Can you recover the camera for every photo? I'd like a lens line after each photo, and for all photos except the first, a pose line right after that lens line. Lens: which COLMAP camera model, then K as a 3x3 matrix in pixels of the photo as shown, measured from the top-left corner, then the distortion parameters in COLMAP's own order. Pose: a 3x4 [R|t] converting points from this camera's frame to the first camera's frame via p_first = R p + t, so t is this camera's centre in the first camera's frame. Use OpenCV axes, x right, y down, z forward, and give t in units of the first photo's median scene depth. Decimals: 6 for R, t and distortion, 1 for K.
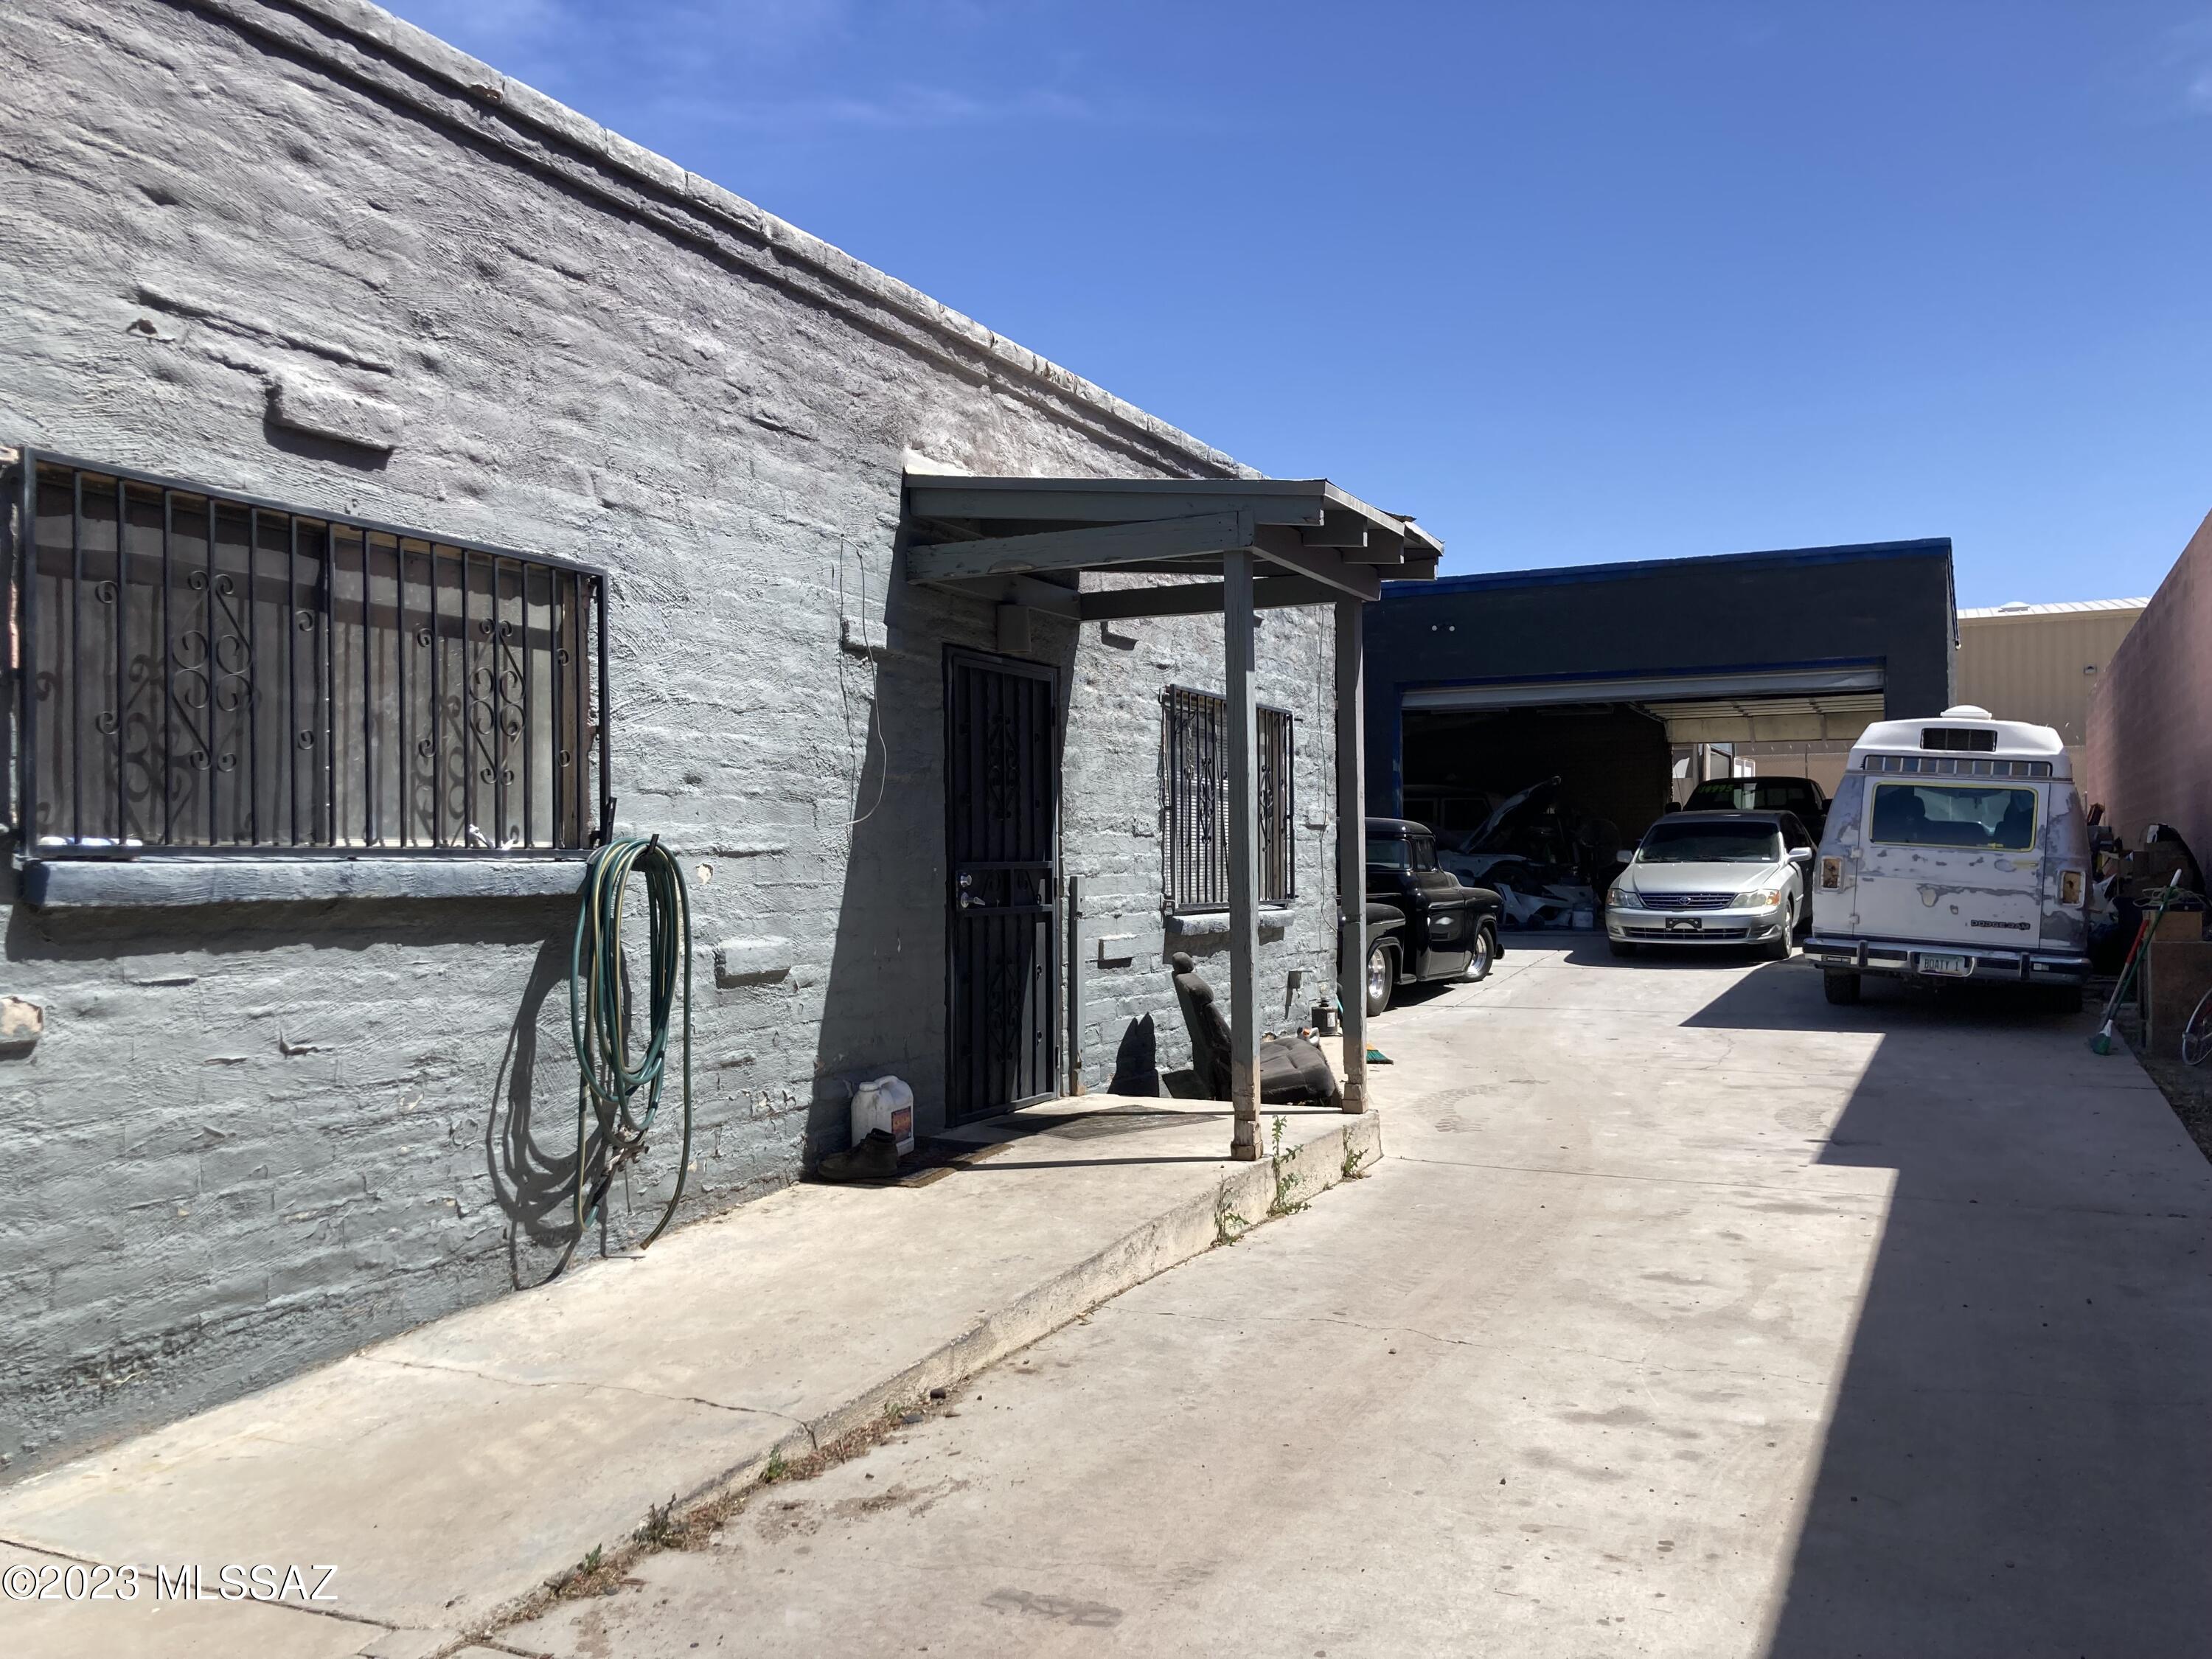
lens RADIAL K [[1835.8, 0, 1106.0], [0, 1835.8, 829.5], [0, 0, 1]] dist [0.044700, -0.009083]
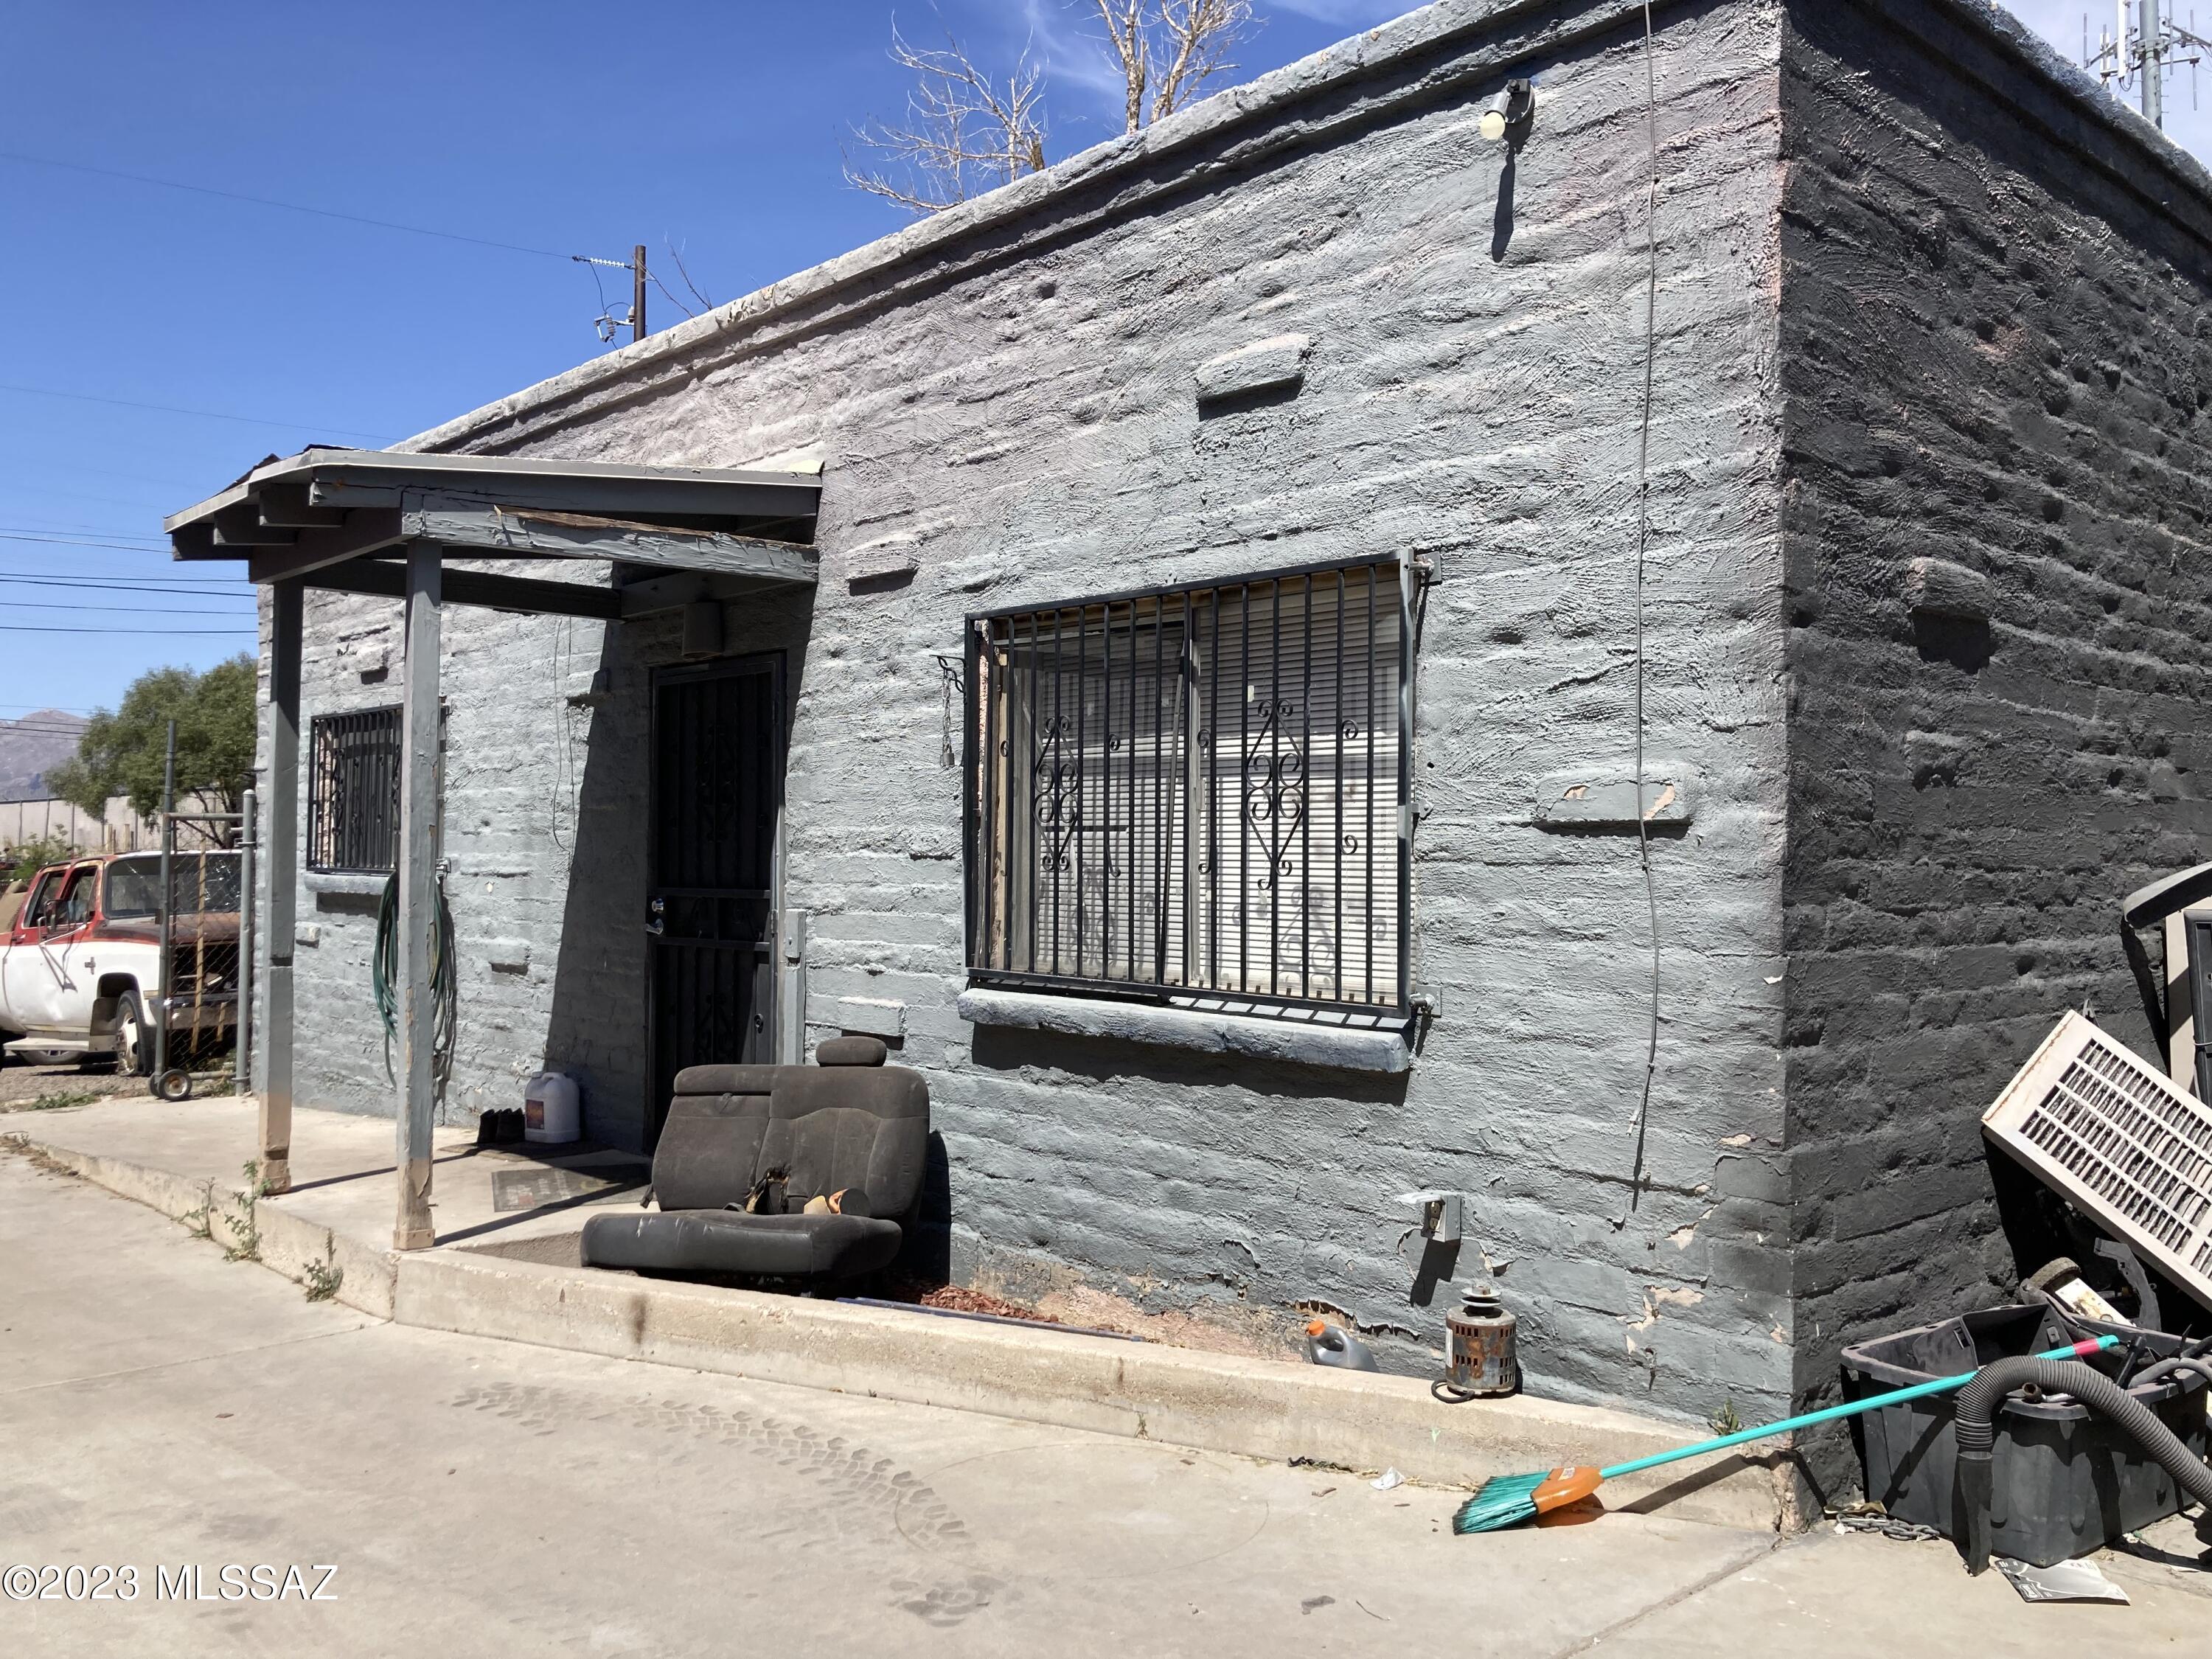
lens RADIAL K [[1835.8, 0, 1106.0], [0, 1835.8, 829.5], [0, 0, 1]] dist [0.044700, -0.009083]
pose [[-0.384068, -0.020764, -0.923071, 0.626549], [0.003318, 0.999710, -0.023868, 0.009561], [0.923299, -0.012230, -0.383887, 1.357440]]
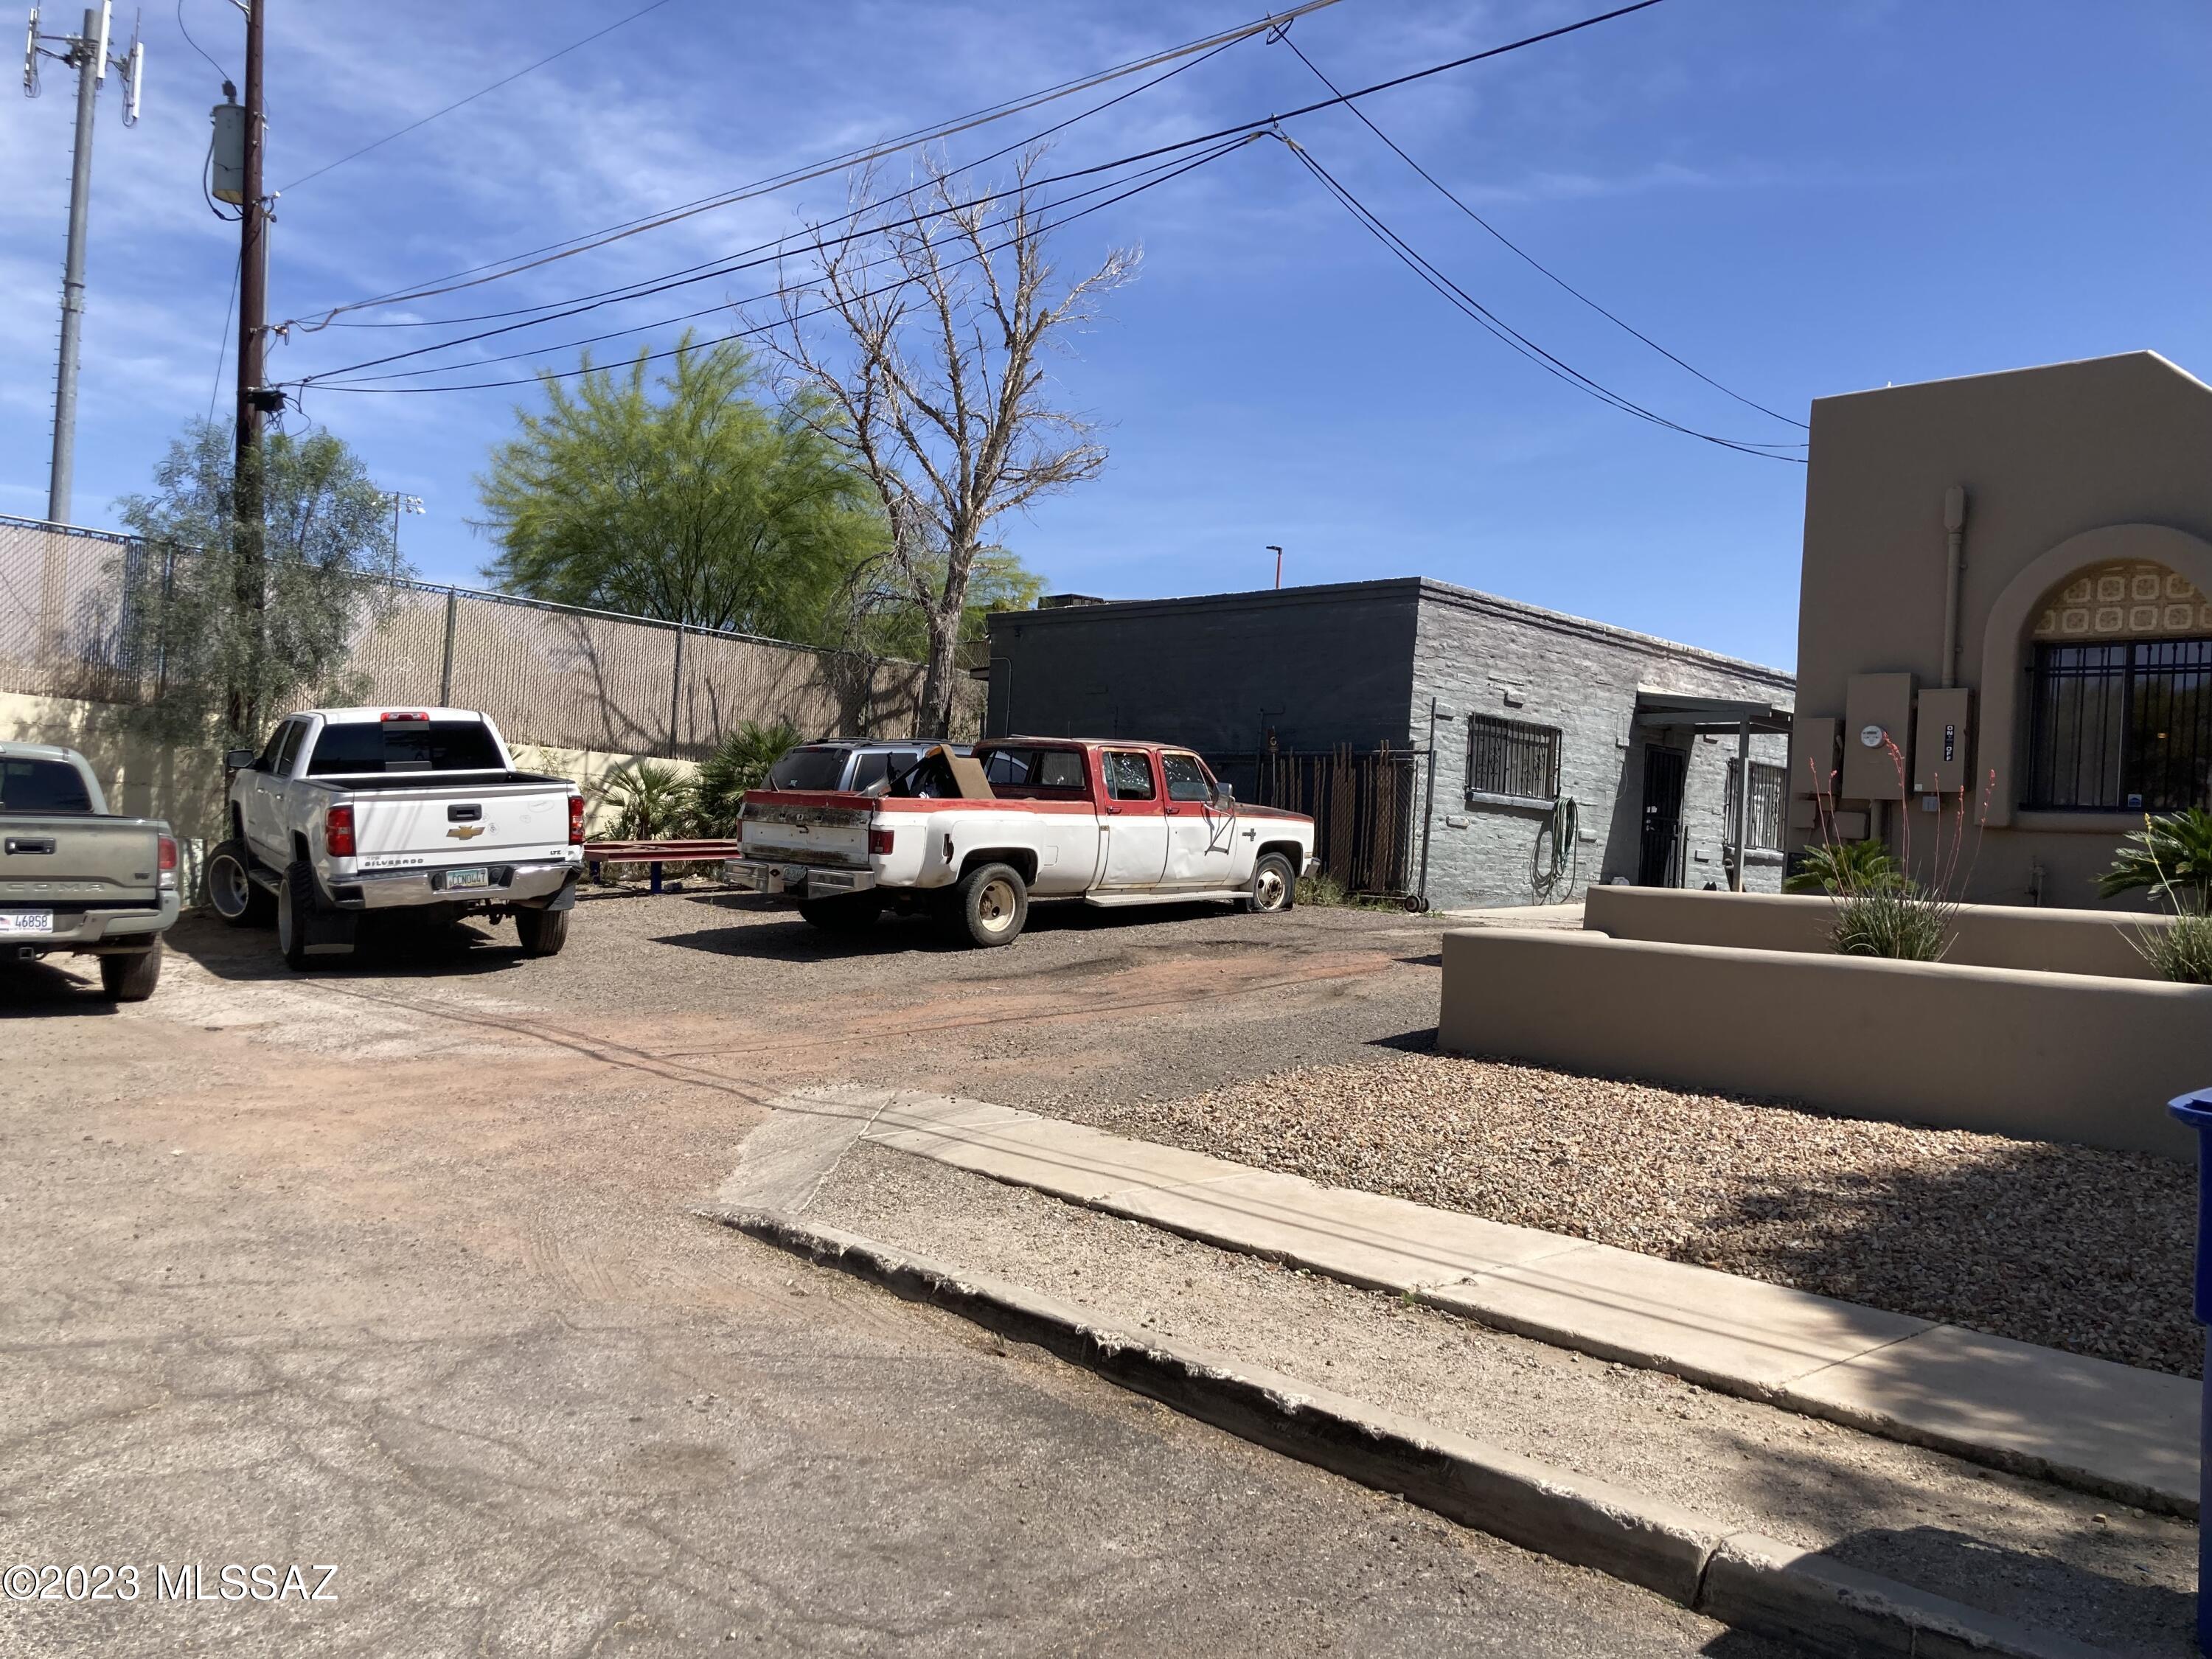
lens RADIAL K [[1835.8, 0, 1106.0], [0, 1835.8, 829.5], [0, 0, 1]] dist [0.044700, -0.009083]
pose [[0.941879, 0.059194, -0.330697, 0.074712], [-0.062632, 0.998037, 0.000261, 0.082345], [0.330064, 0.020467, 0.943737, -1.861281]]
